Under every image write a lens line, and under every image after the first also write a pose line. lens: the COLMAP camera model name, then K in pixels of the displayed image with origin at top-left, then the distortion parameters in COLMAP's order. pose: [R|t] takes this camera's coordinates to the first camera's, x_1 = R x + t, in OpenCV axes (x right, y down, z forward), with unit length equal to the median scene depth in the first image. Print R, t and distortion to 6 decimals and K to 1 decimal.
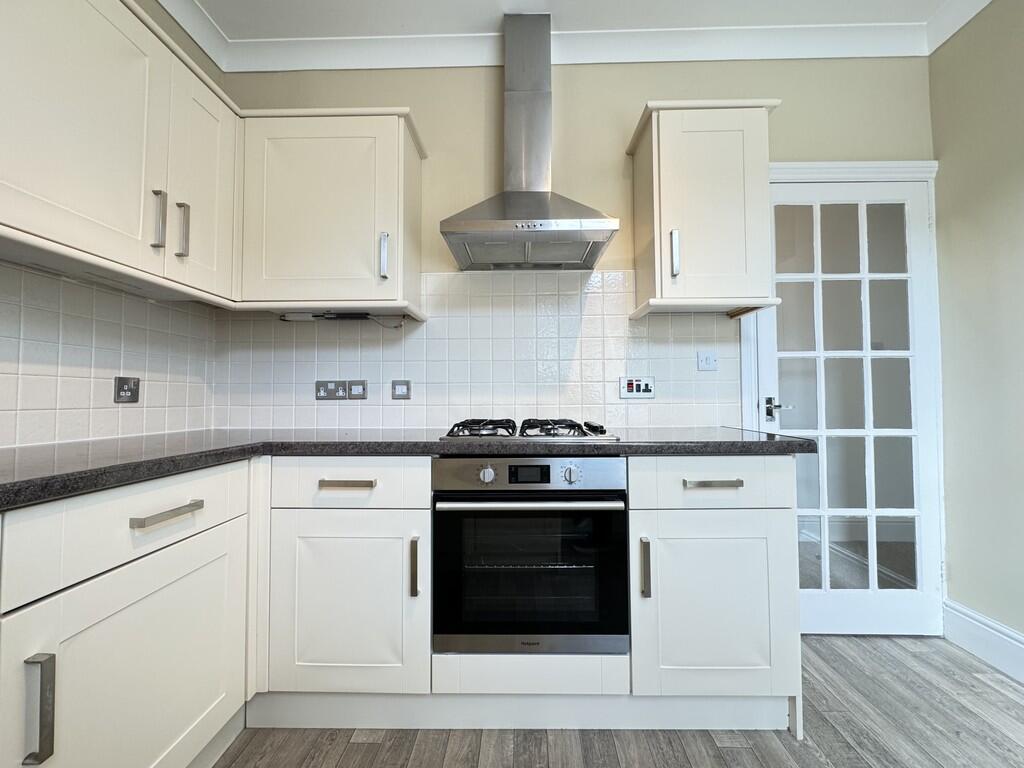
lens RADIAL K [[407.9, 0, 512.0], [0, 407.9, 384.0], [0, 0, 1]] dist [-0.009617, 0.000114]
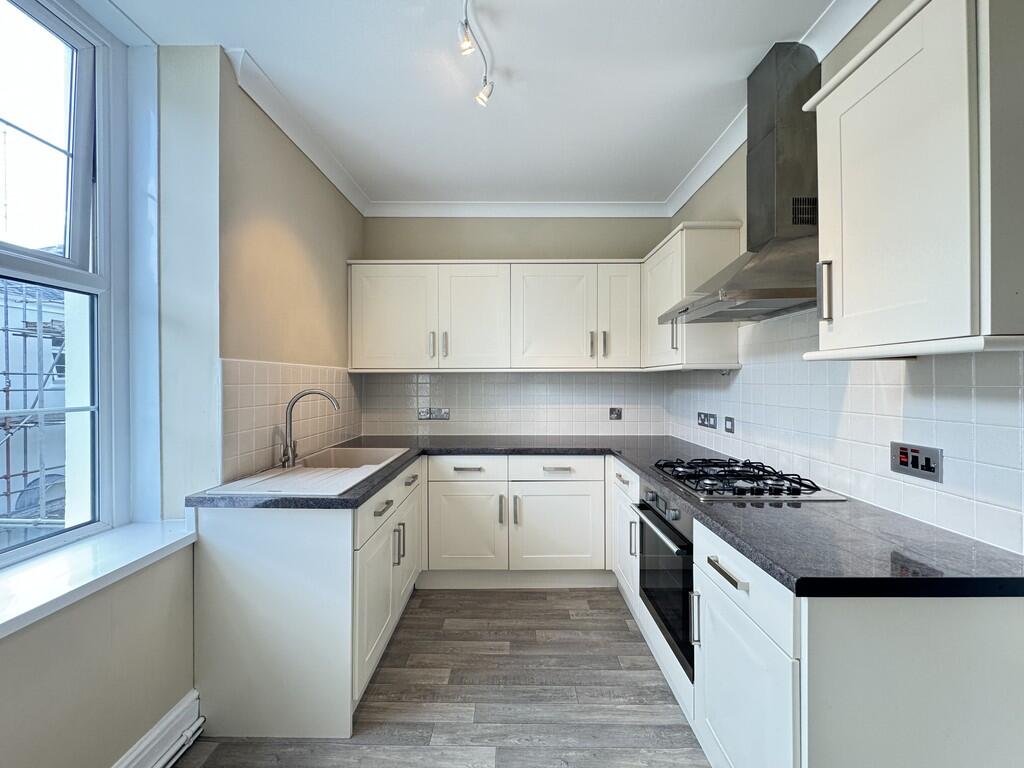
lens RADIAL K [[407.9, 0, 512.0], [0, 407.9, 384.0], [0, 0, 1]] dist [-0.009617, 0.000114]
pose [[0.020541, 0.010757, -0.999731, 1.126352], [0.037815, 0.999218, 0.011529, -0.177057], [0.999074, -0.038041, 0.020118, 0.389818]]
